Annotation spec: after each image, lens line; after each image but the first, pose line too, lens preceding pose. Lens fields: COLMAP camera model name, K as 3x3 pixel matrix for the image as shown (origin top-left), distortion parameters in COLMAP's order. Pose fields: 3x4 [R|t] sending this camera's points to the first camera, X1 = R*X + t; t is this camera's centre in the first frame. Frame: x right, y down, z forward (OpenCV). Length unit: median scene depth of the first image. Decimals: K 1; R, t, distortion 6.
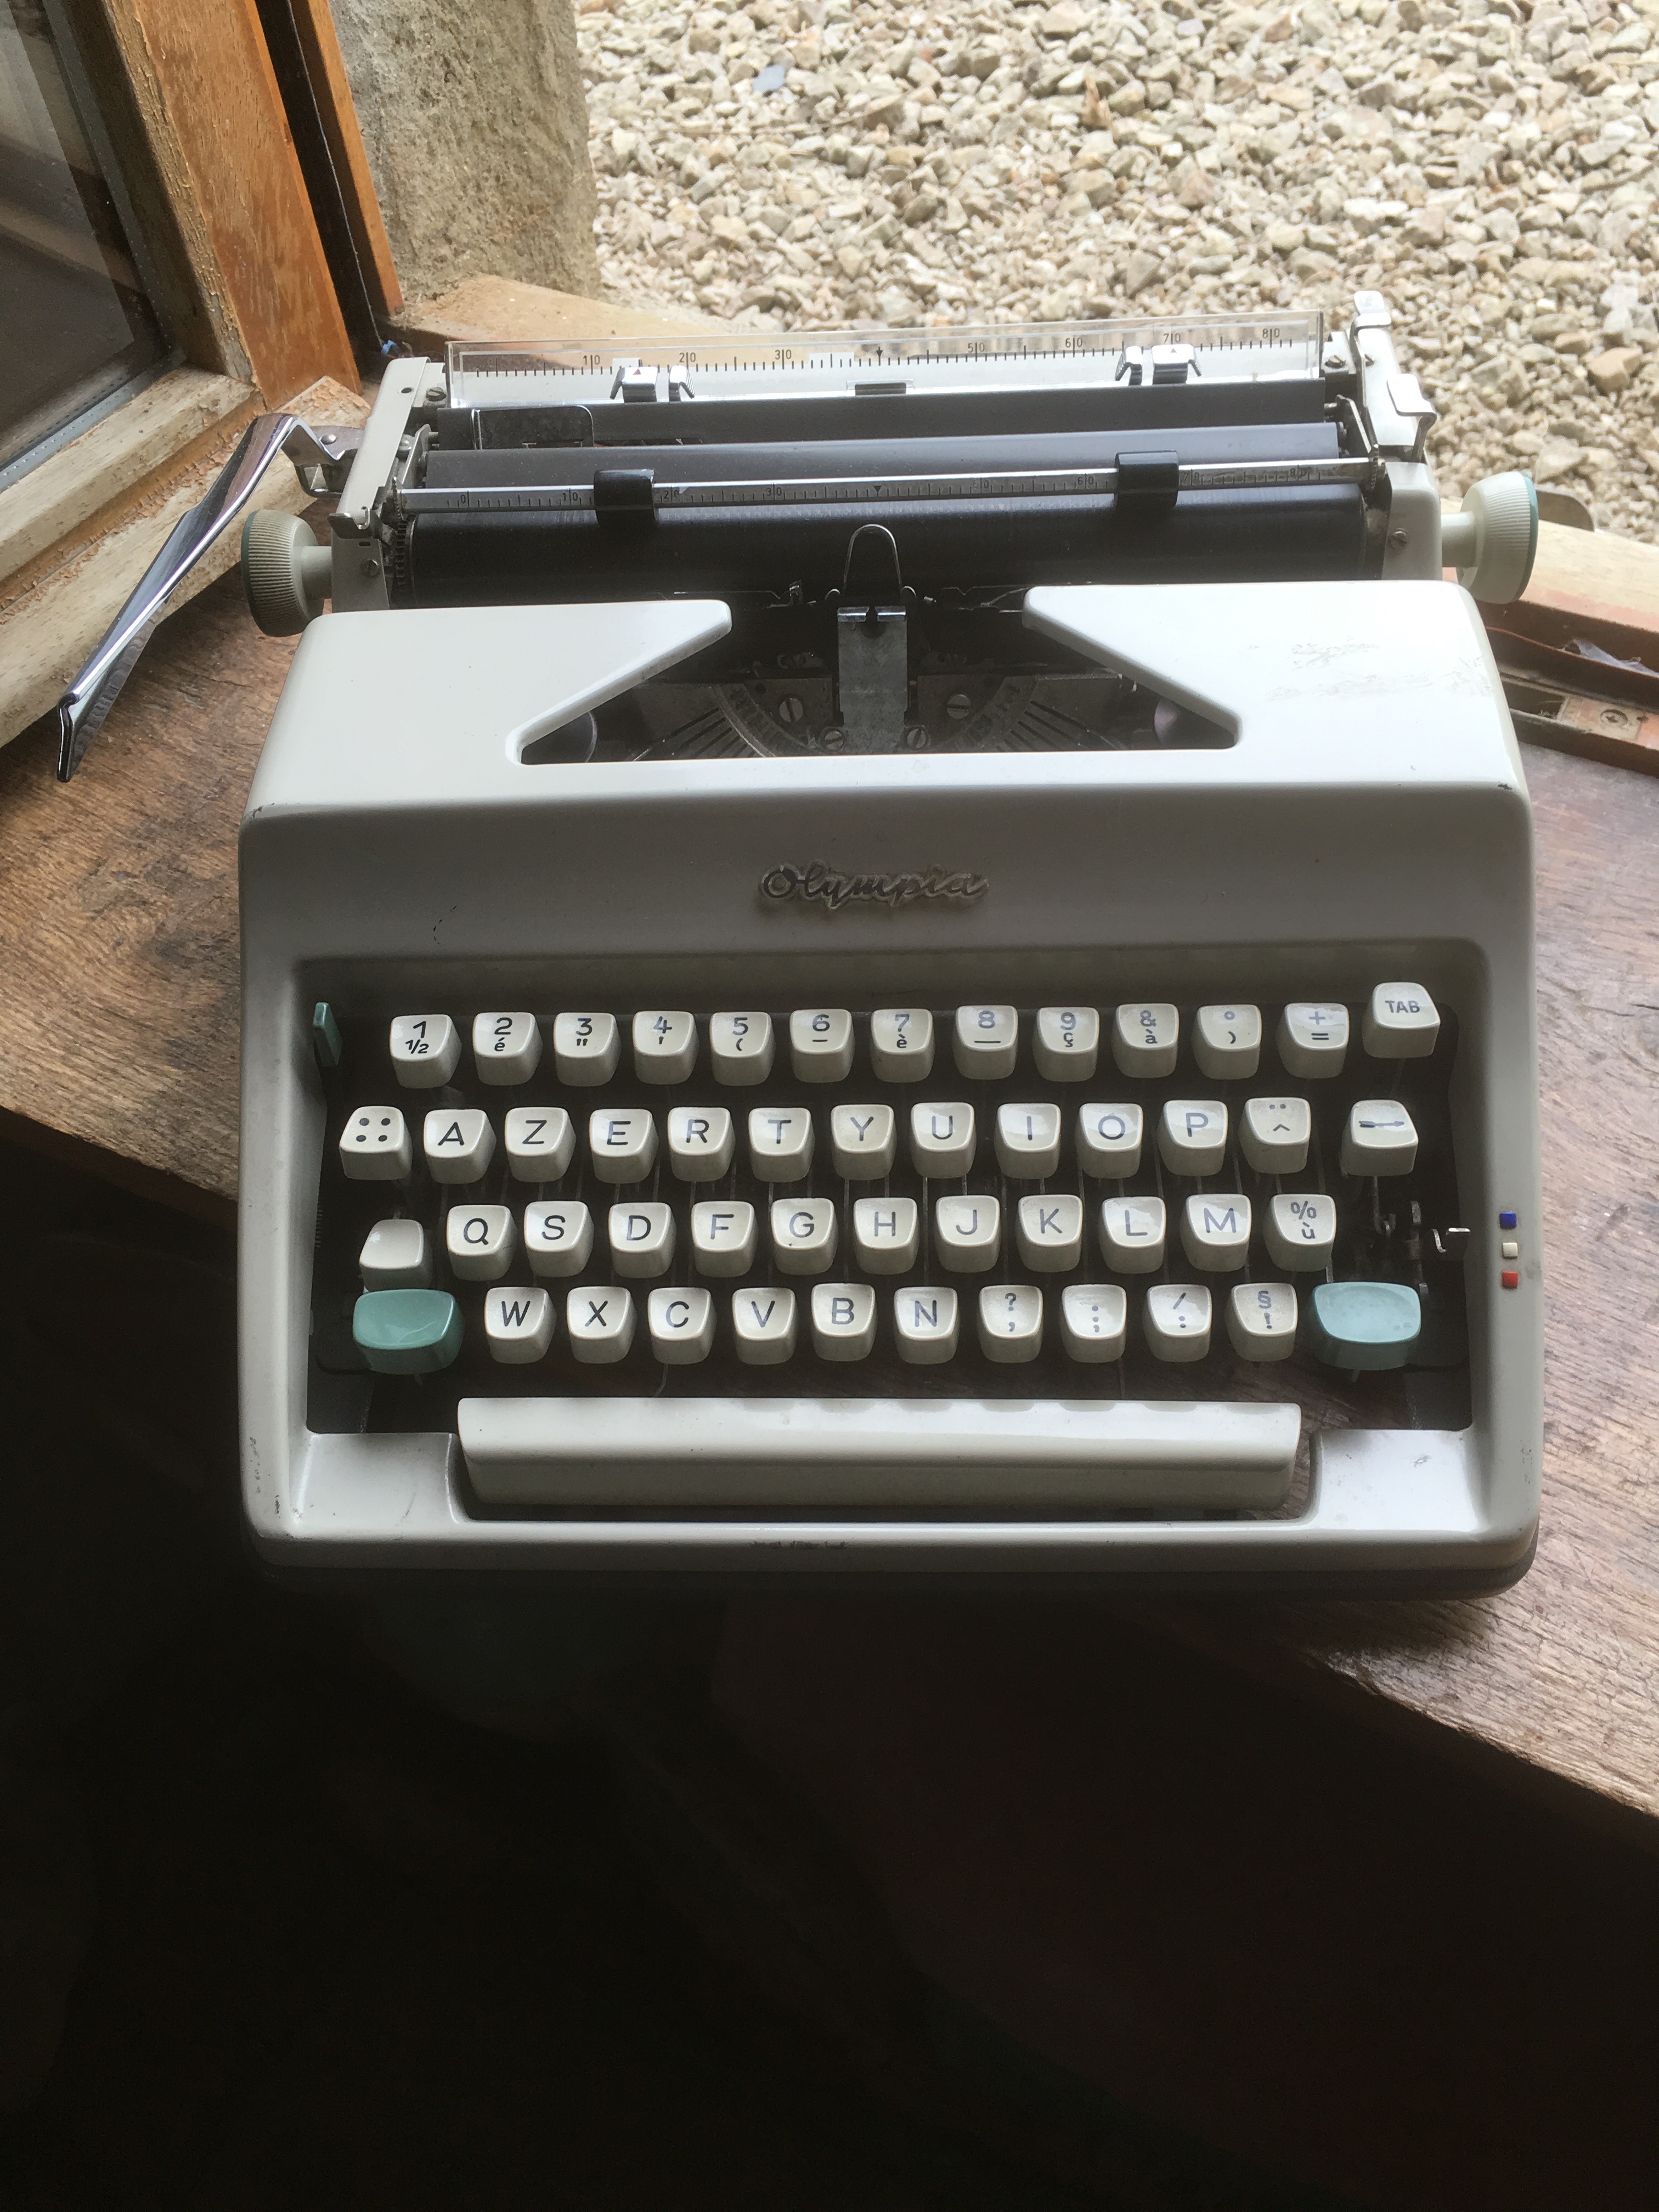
lens RADIAL K [[1893.8, 0, 822.8], [0, 1893.8, 1102.6], [0, 0, 1]] dist [0.071452, -0.114247]
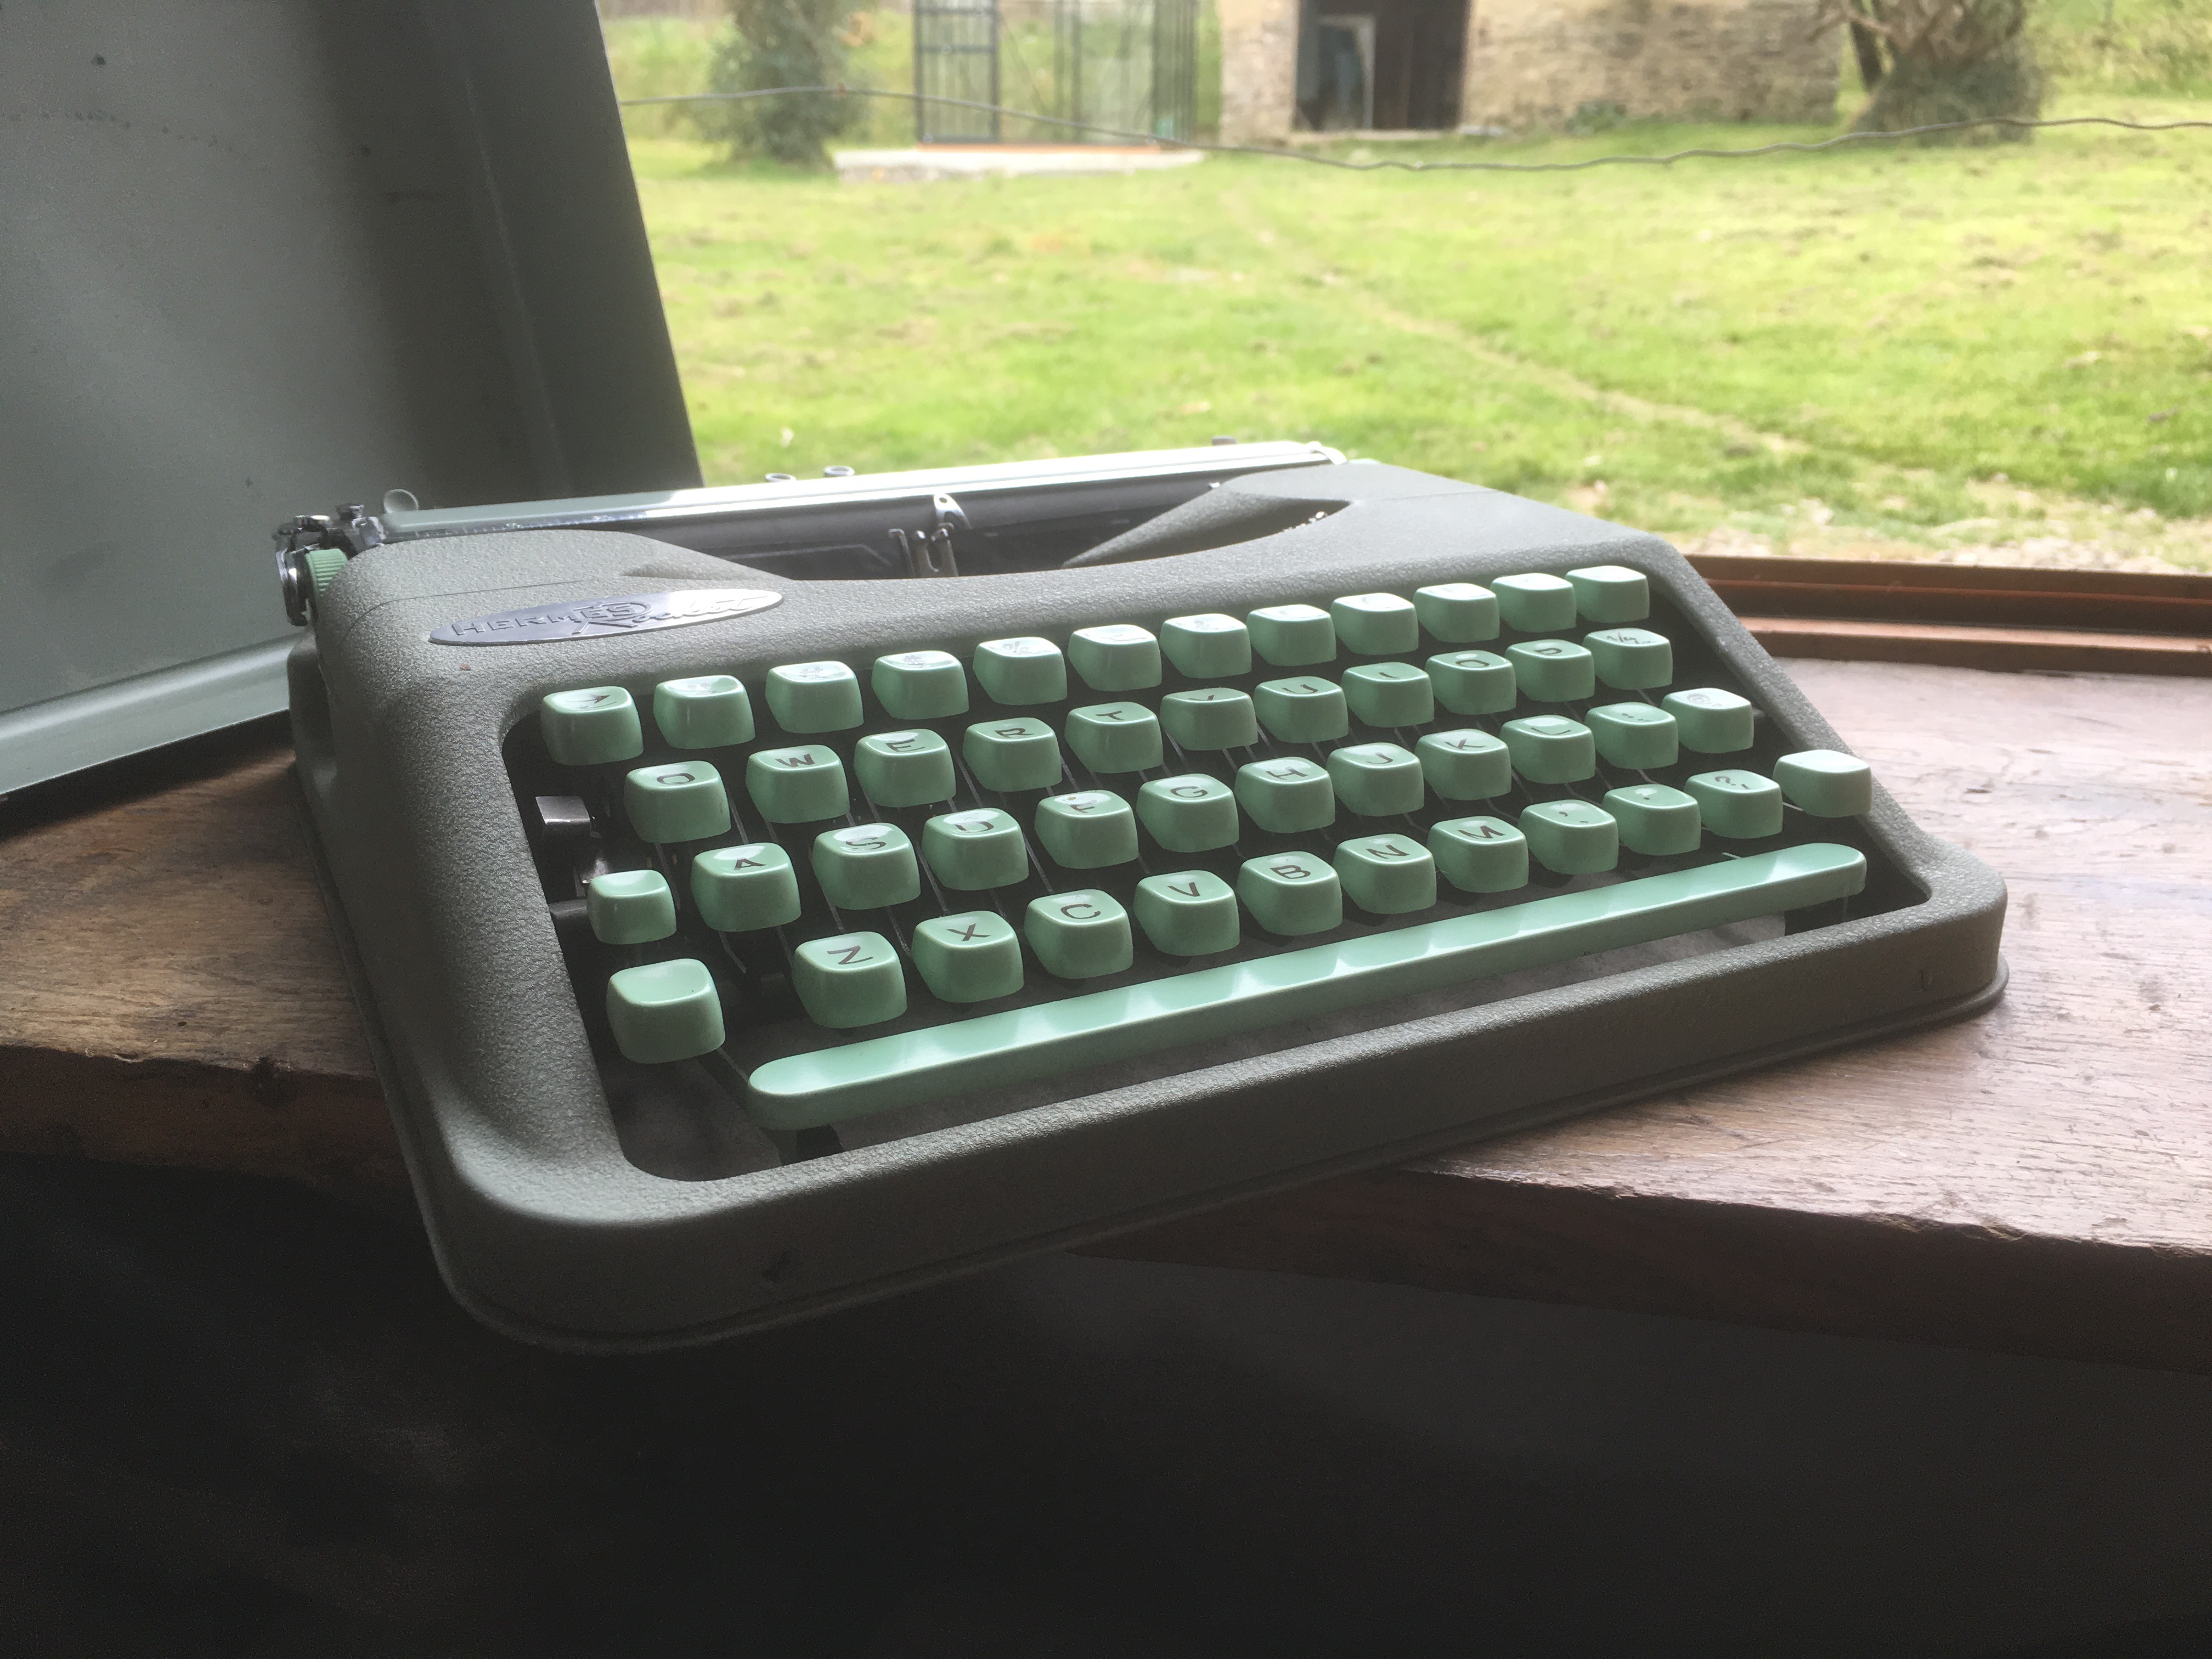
lens RADIAL K [[1893.8, 0, 1106.3], [0, 1893.8, 828.8], [0, 0, 1]] dist [0.071452, -0.114247]
pose [[0.955125, -0.047469, 0.292375, -0.158175], [0.197079, 0.838725, -0.507642, 0.378409], [-0.221125, 0.542483, 0.810442, 0.379160]]
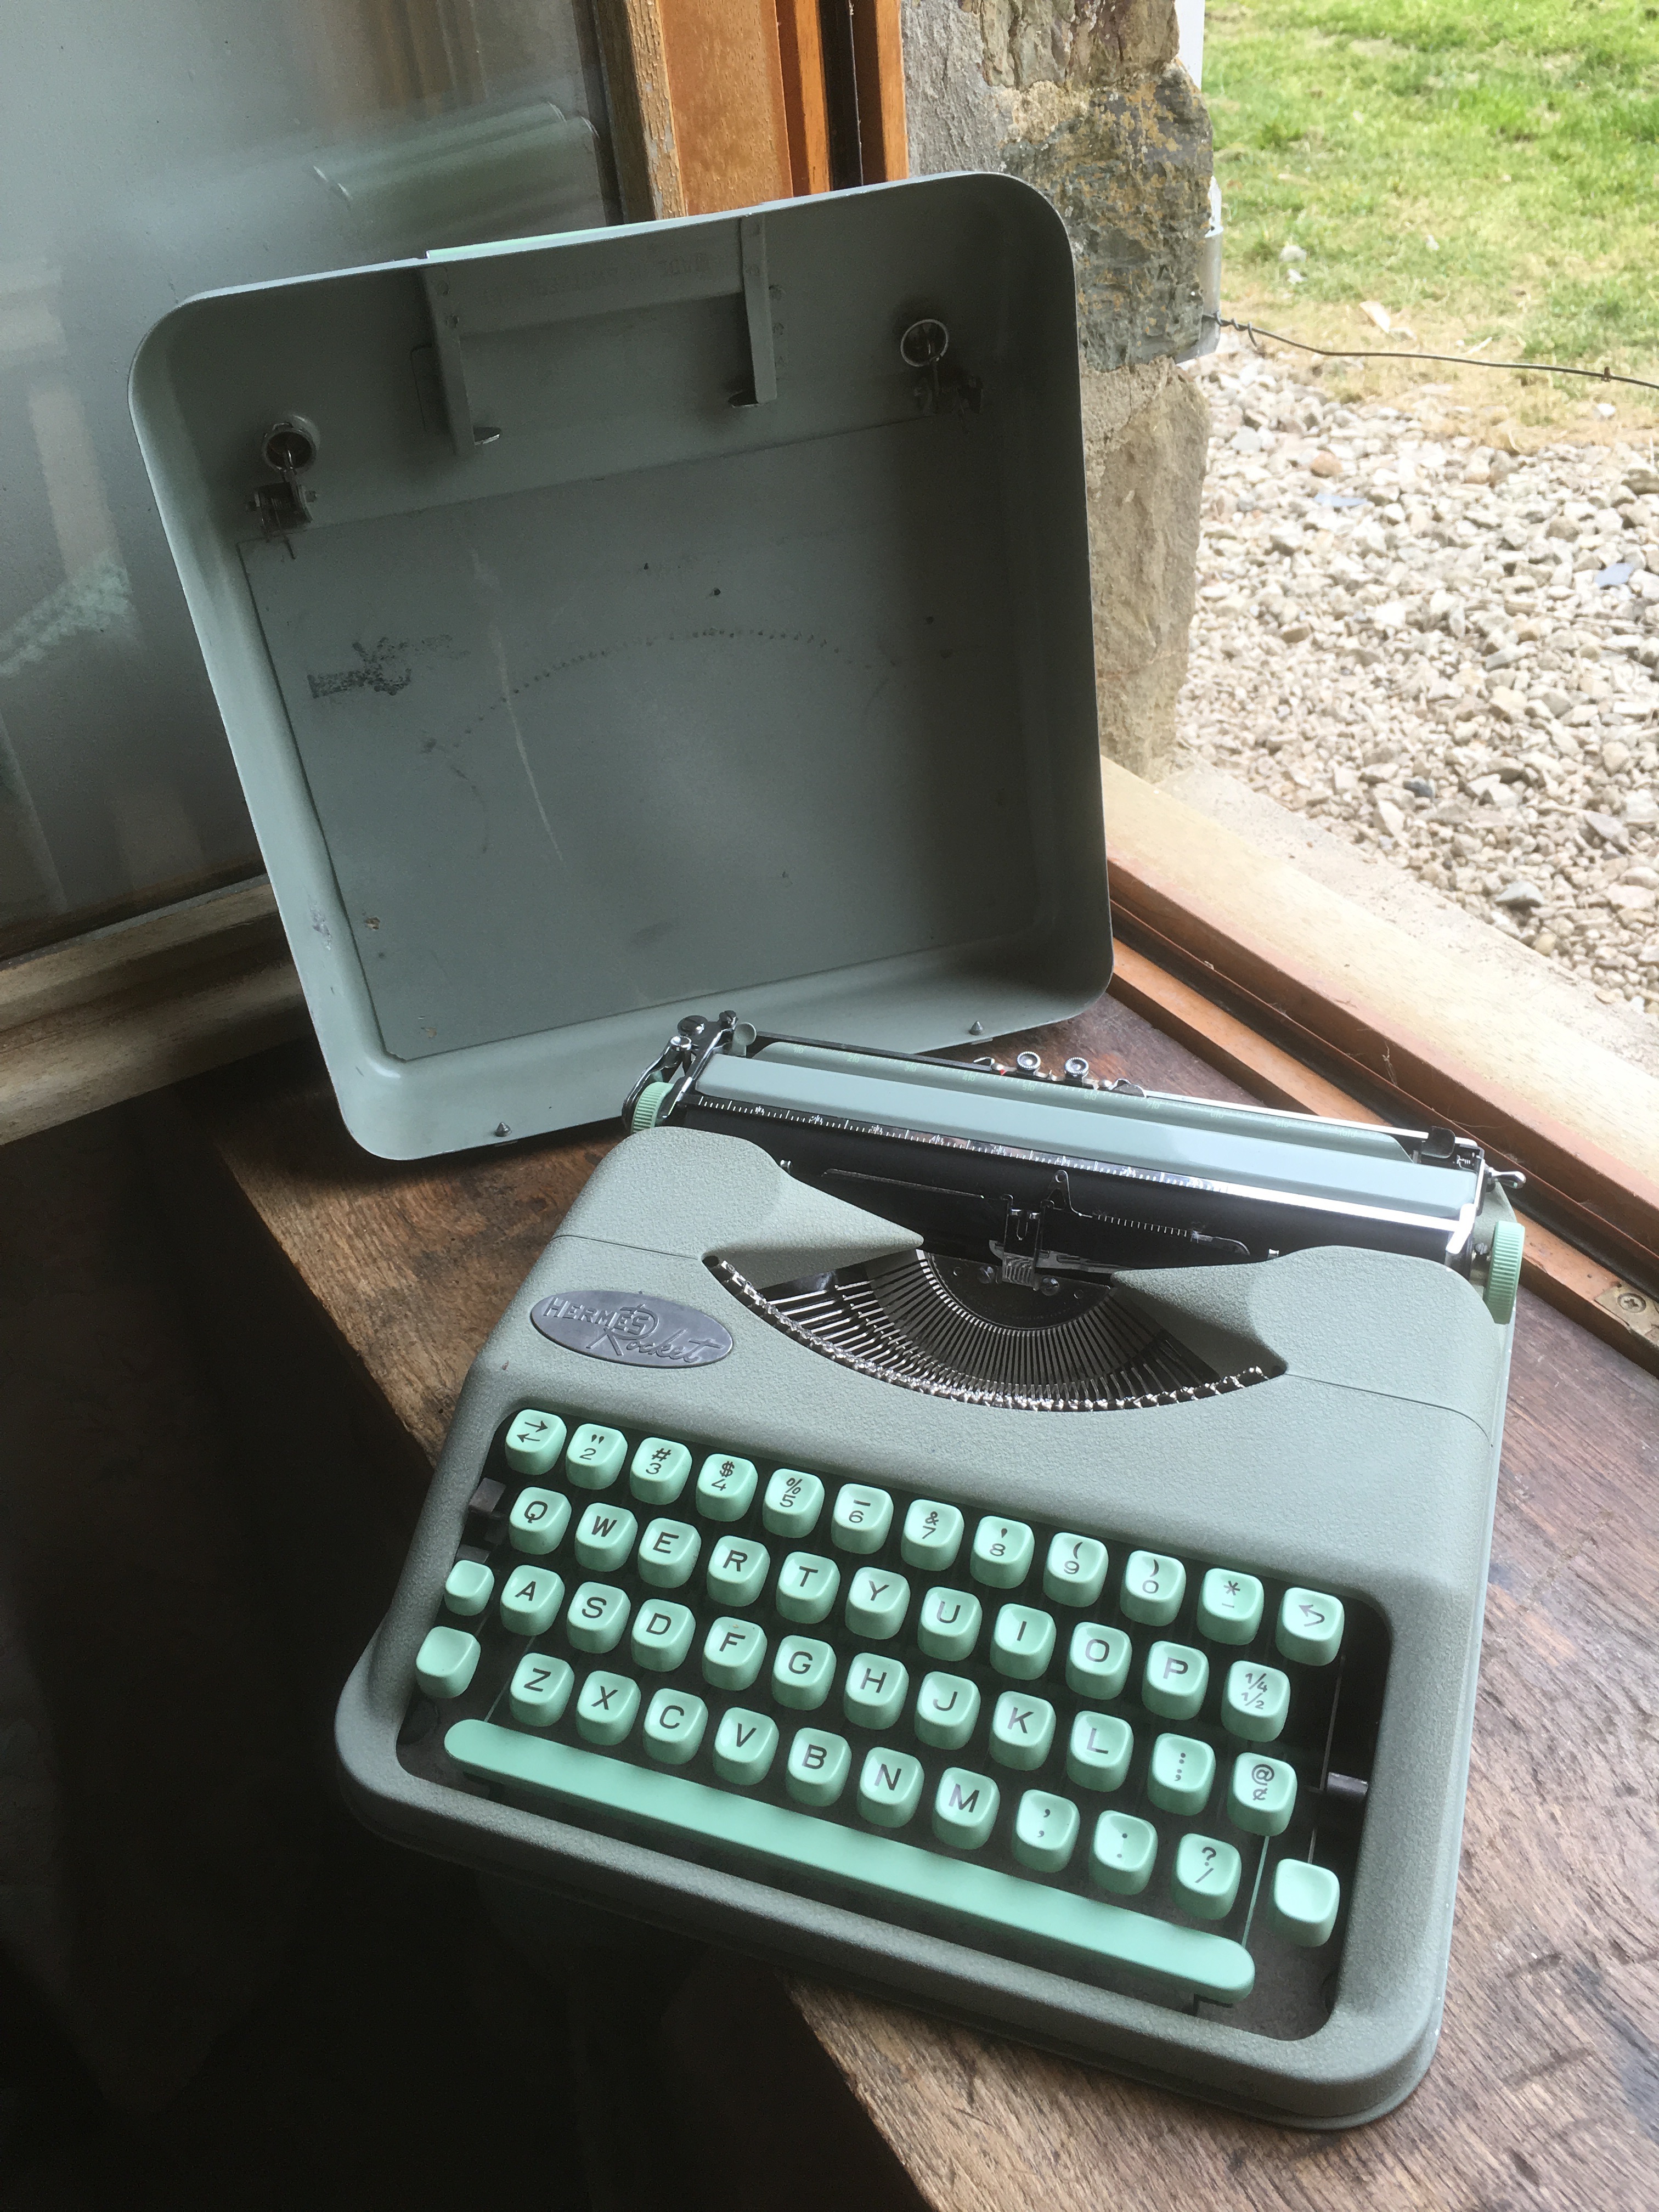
lens RADIAL K [[1893.8, 0, 835.9], [0, 1893.8, 1084.8], [0, 0, 1]] dist [0.071452, -0.114247]
pose [[0.875965, 0.300309, -0.377492, 0.325087], [-0.362729, 0.925952, -0.105078, -0.105174], [0.317983, 0.228972, 0.920032, -0.042239]]
